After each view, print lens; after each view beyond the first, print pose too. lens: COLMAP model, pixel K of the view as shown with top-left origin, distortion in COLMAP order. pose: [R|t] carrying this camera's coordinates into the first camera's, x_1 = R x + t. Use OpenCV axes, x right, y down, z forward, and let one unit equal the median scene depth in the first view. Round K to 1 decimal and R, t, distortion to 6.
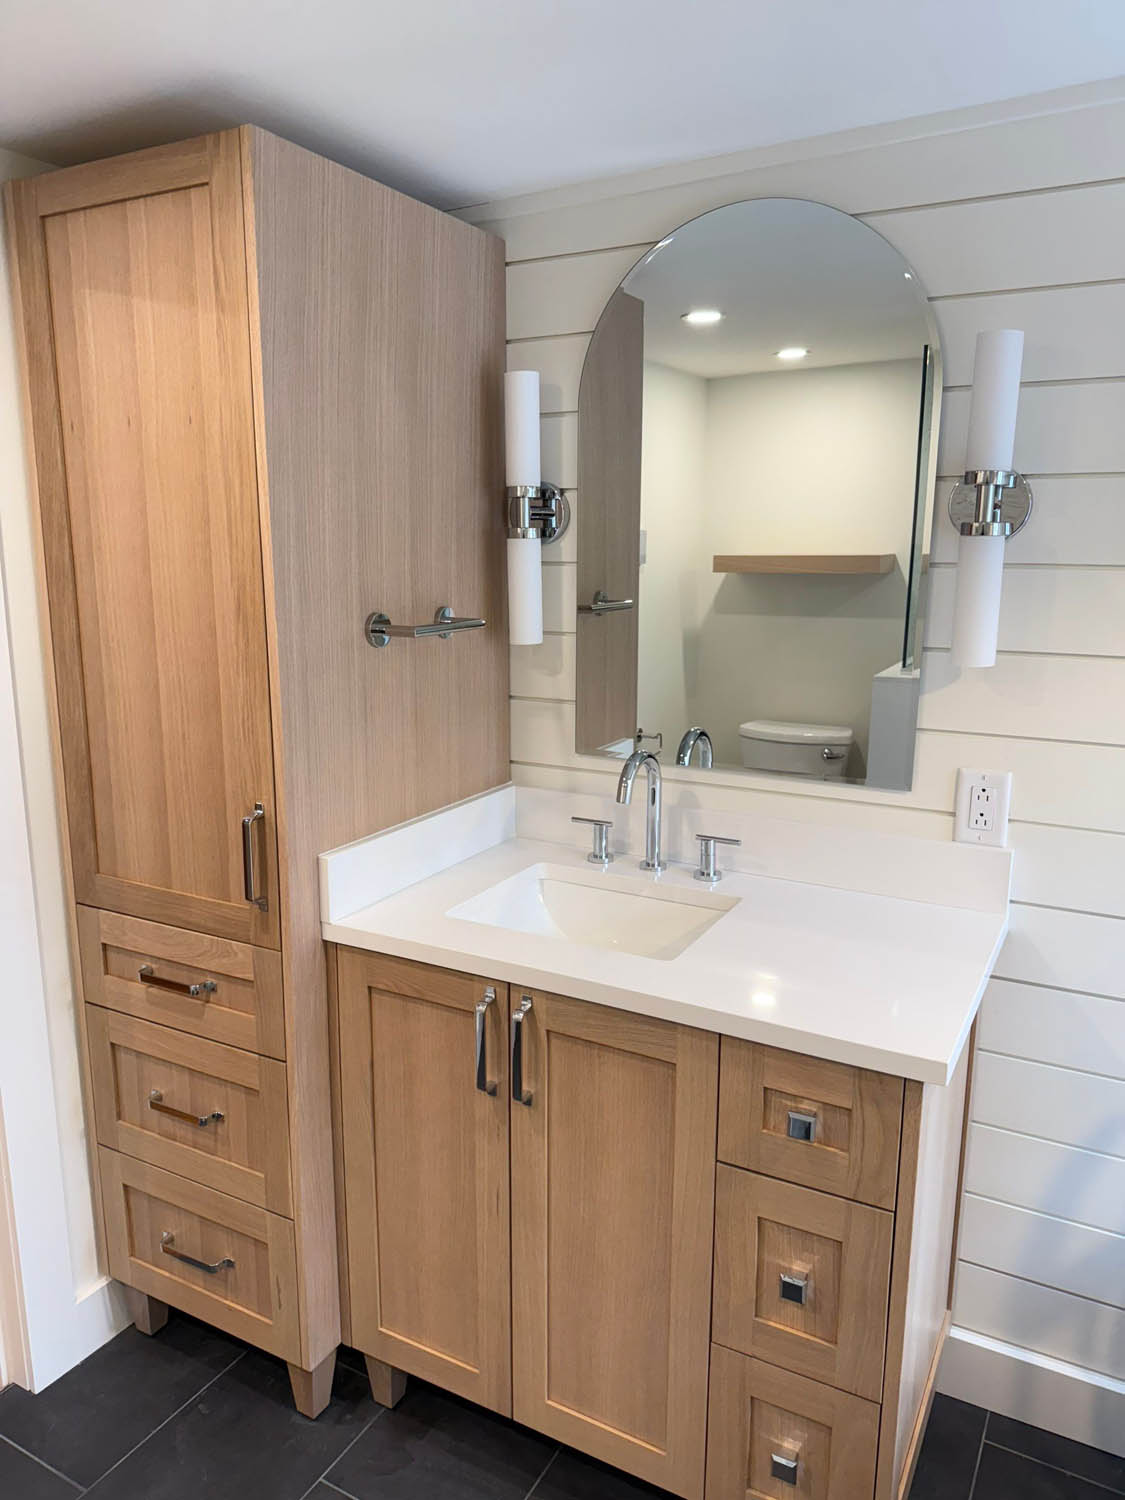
lens RADIAL K [[1047.3, 0, 565.8], [0, 1047.3, 752.5], [0, 0, 1]] dist [0.187402, -0.380949]
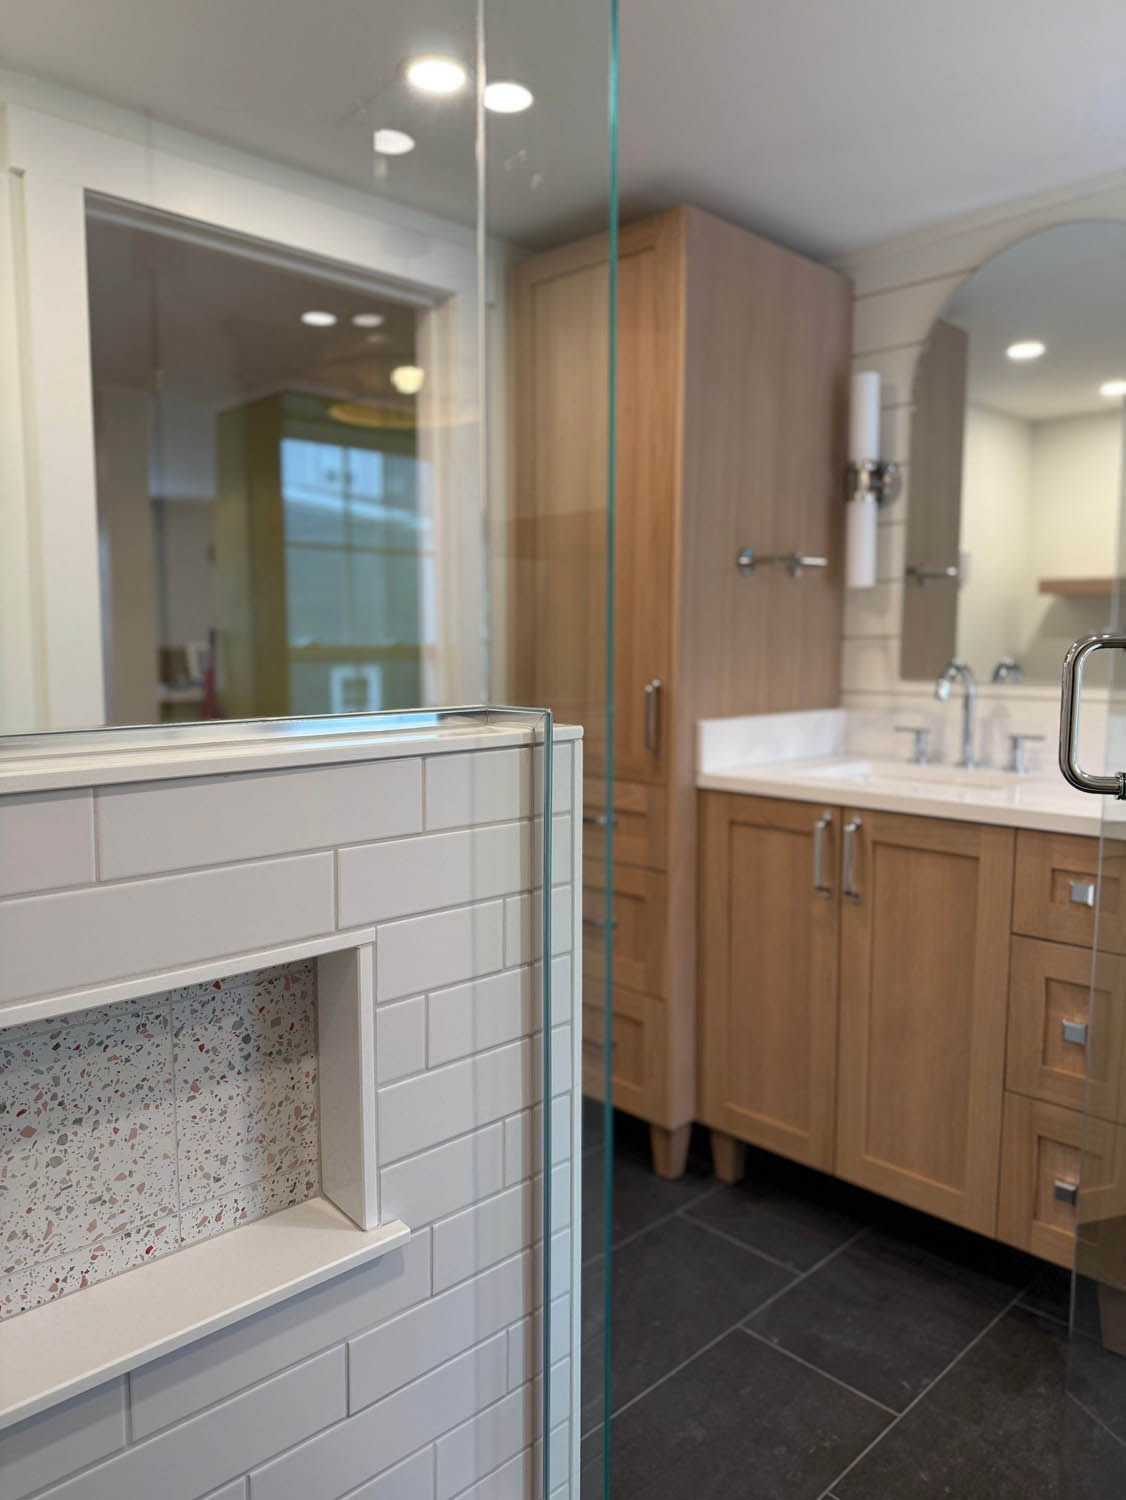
lens RADIAL K [[1054.3, 0, 564.4], [0, 1054.3, 749.9], [0, 0, 1]] dist [0.118204, -0.203112]
pose [[0.958120, 0.028978, -0.284897, -0.010131], [-0.055835, 0.994677, -0.086605, 0.251082], [0.280871, 0.098885, 0.954638, -0.320907]]
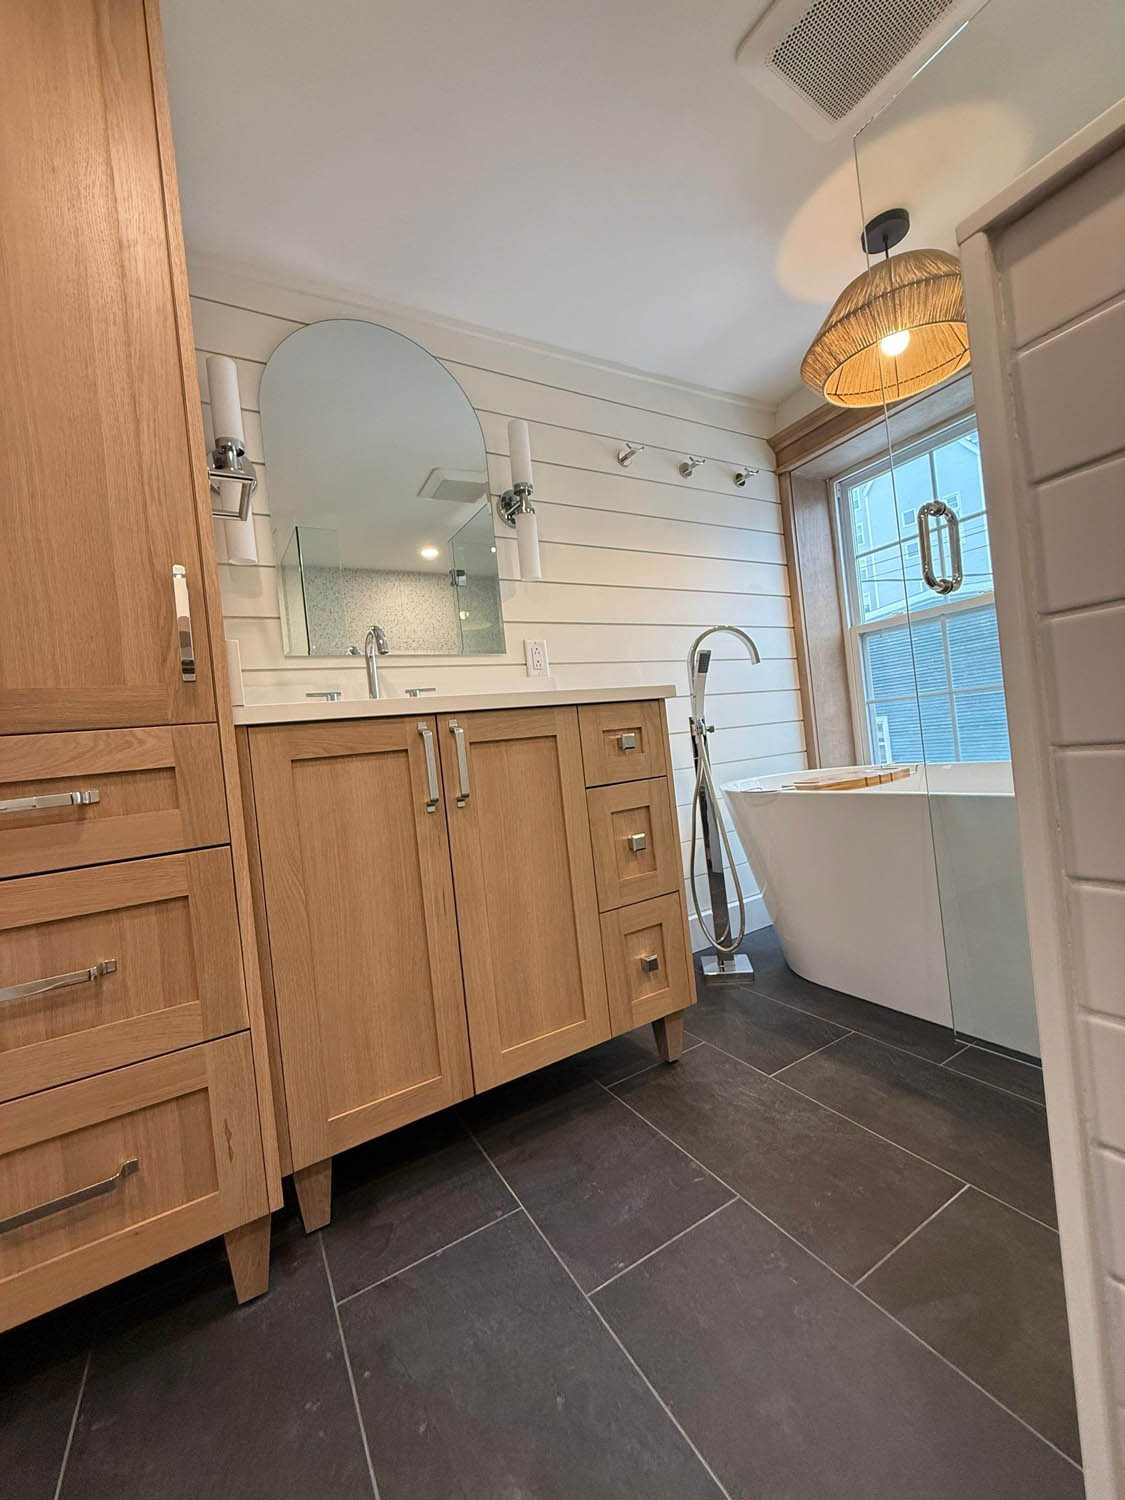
lens RADIAL K [[602.7, 0, 564.8], [0, 602.7, 745.5], [0, 0, 1]] dist [0.001284, 0.000040]
pose [[0.508801, -0.055780, 0.859075, -0.552141], [0.276436, 0.955639, -0.101674, 0.333973], [-0.815295, 0.289211, 0.501649, 0.446821]]
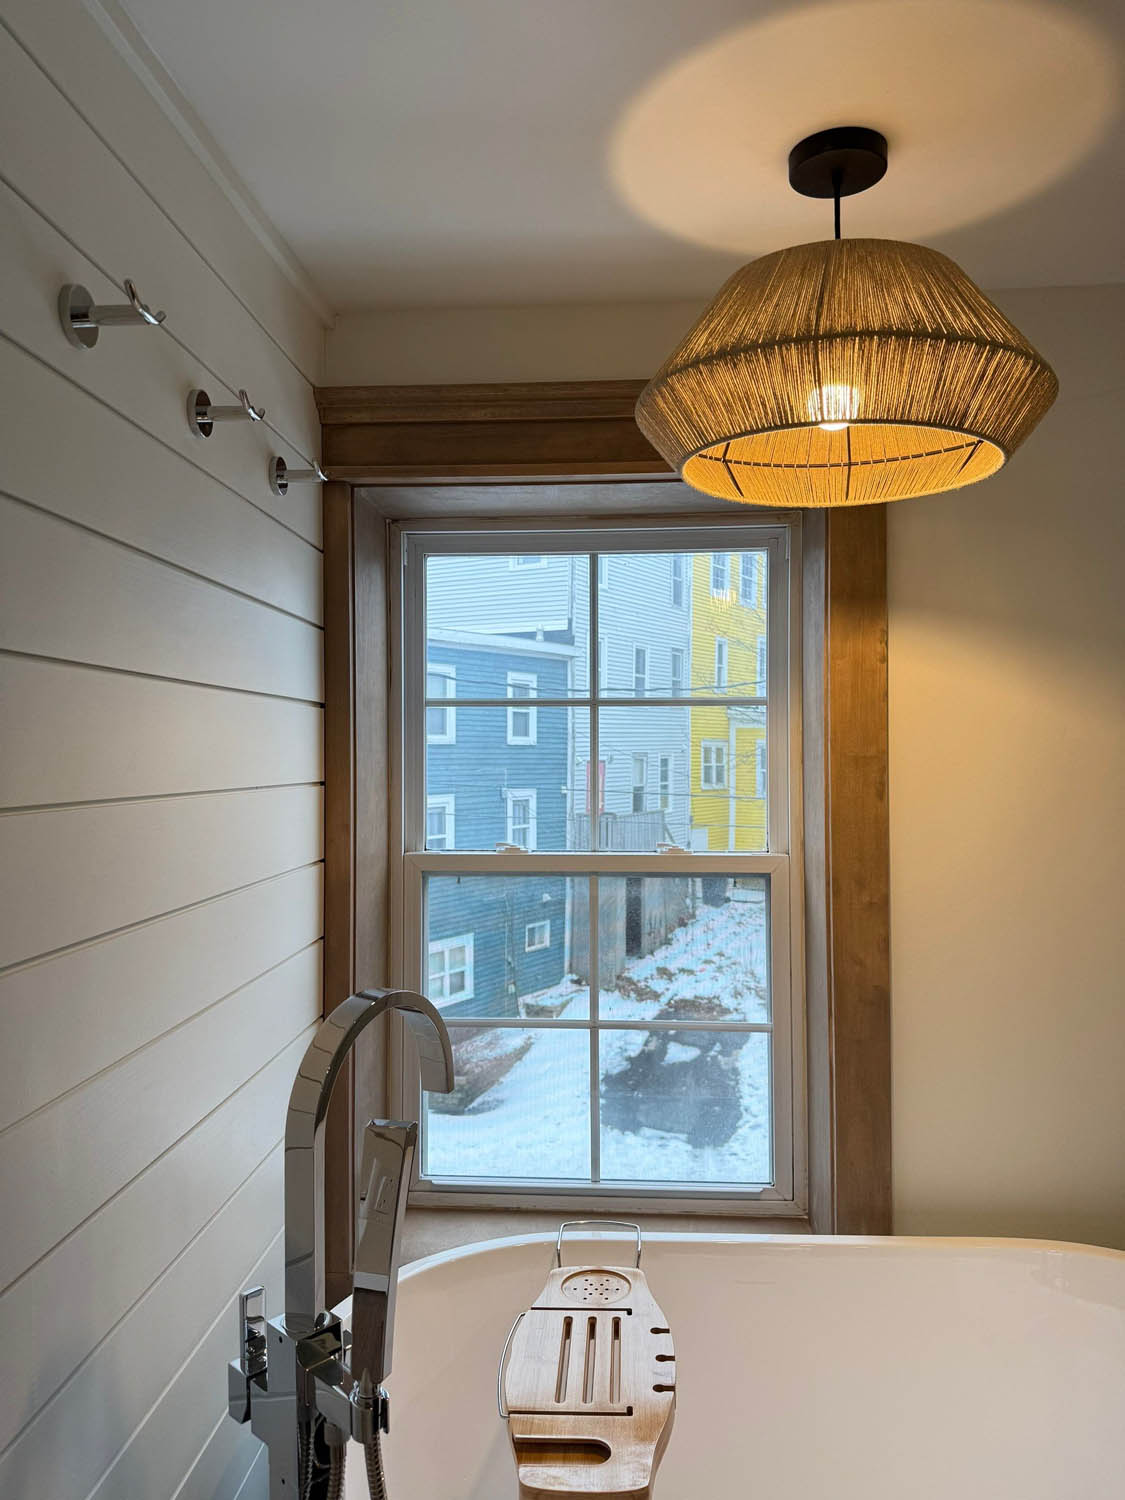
lens RADIAL K [[1047.8, 0, 561.9], [0, 1047.8, 752.0], [0, 0, 1]] dist [0.119281, -0.197592]
pose [[-0.426365, -0.003264, 0.904545, -0.023454], [0.180579, 0.979557, 0.088652, -0.097247], [-0.886343, 0.201140, -0.417059, 0.857035]]
